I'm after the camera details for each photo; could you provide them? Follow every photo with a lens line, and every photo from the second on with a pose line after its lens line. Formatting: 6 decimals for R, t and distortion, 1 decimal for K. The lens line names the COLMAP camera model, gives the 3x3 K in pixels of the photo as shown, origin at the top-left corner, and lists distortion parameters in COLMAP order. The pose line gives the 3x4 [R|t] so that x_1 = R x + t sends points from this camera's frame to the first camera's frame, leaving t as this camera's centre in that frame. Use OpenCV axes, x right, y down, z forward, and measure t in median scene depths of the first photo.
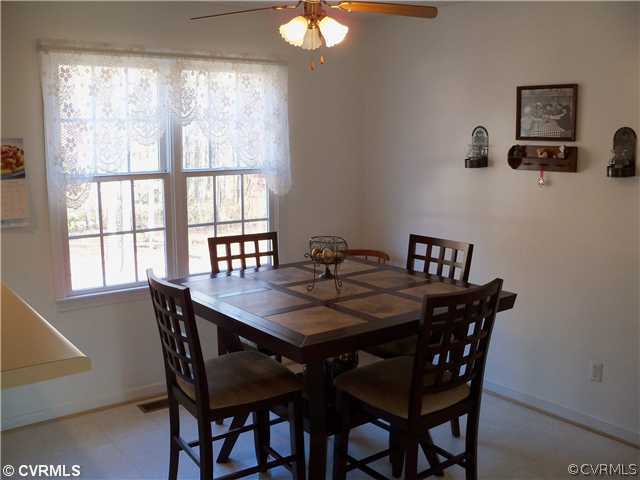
lens RADIAL K [[666.6, 0, 320.0], [0, 666.6, 240.0], [0, 0, 1]] dist [-0.080611, 0.009956]
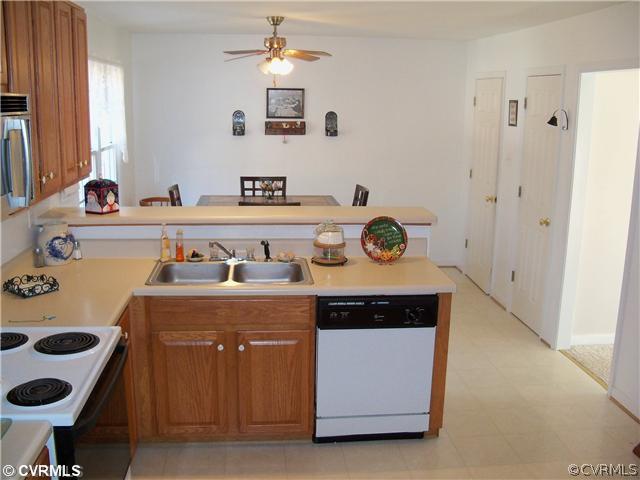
lens RADIAL K [[666.6, 0, 320.0], [0, 666.6, 240.0], [0, 0, 1]] dist [-0.080611, 0.009956]
pose [[0.517676, -0.168823, 0.838755, -1.219771], [0.127853, 0.984596, 0.119267, -0.026295], [-0.845970, 0.045496, 0.531287, -0.046651]]
